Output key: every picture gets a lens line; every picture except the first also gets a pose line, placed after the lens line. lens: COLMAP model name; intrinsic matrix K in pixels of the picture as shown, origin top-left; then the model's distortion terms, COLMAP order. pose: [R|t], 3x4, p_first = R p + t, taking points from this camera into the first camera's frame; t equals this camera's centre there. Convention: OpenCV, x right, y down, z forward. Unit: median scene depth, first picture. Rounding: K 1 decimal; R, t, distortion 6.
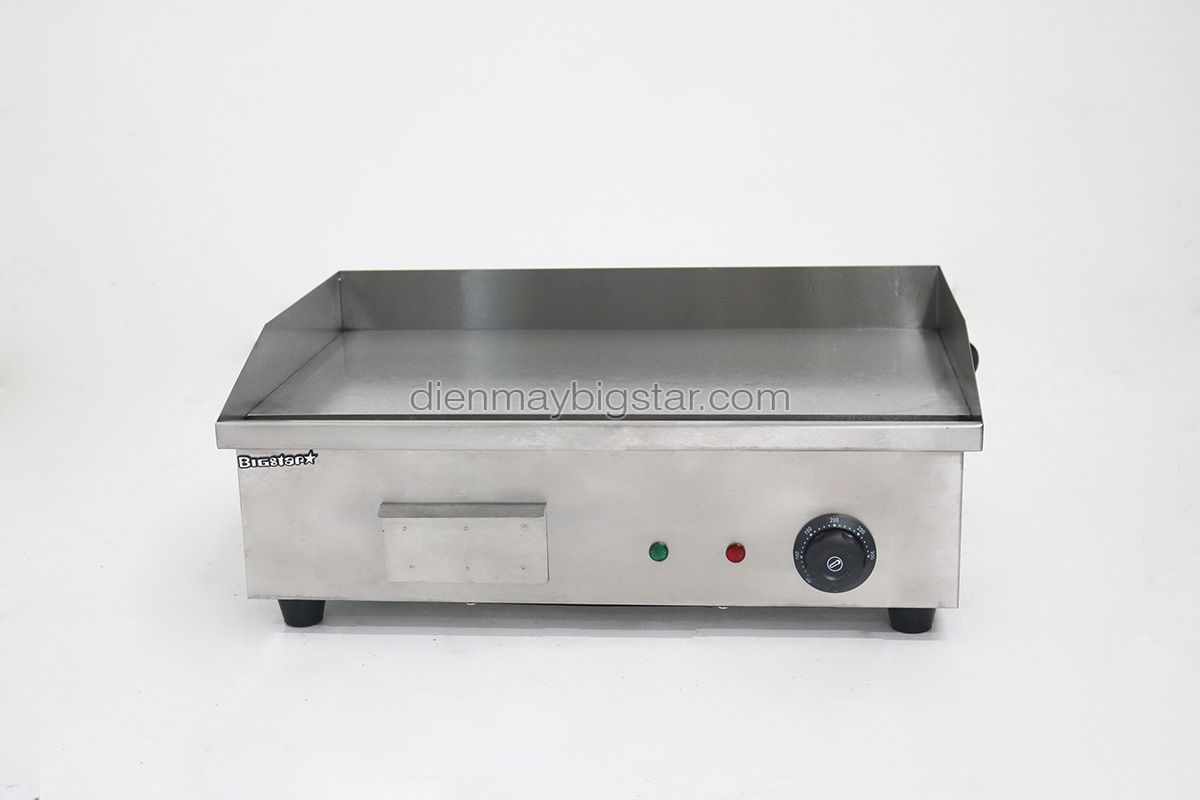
lens RADIAL K [[1771.3, 0, 600.5], [0, 1771.3, 400.2], [0, 0, 1]] dist [-0.184621, 0.000000]
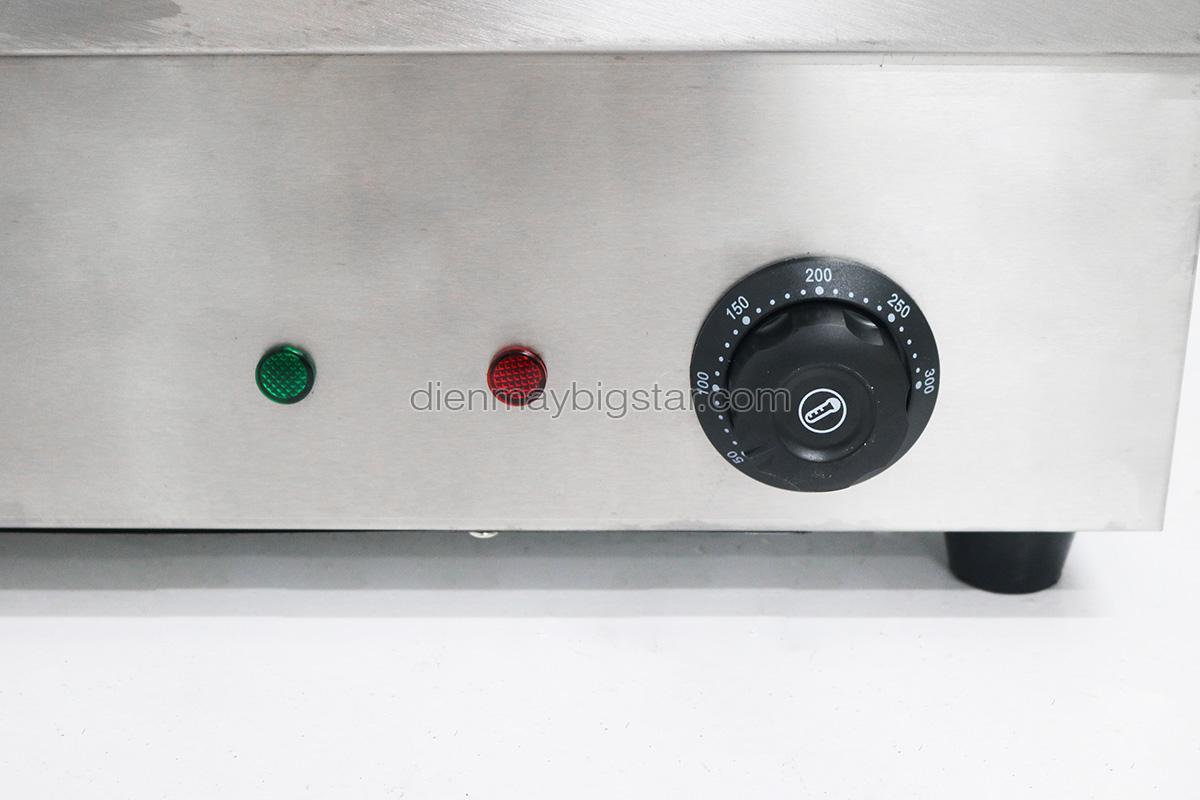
lens RADIAL K [[1505.6, 0, 599.7], [0, 1505.6, 400.7], [0, 0, 1]] dist [-0.019377, 0.000000]
pose [[0.995709, -0.009360, 0.092070, 0.066506], [-0.001374, 0.993268, 0.115832, 0.058818], [-0.092534, -0.115462, 0.988992, 0.725907]]
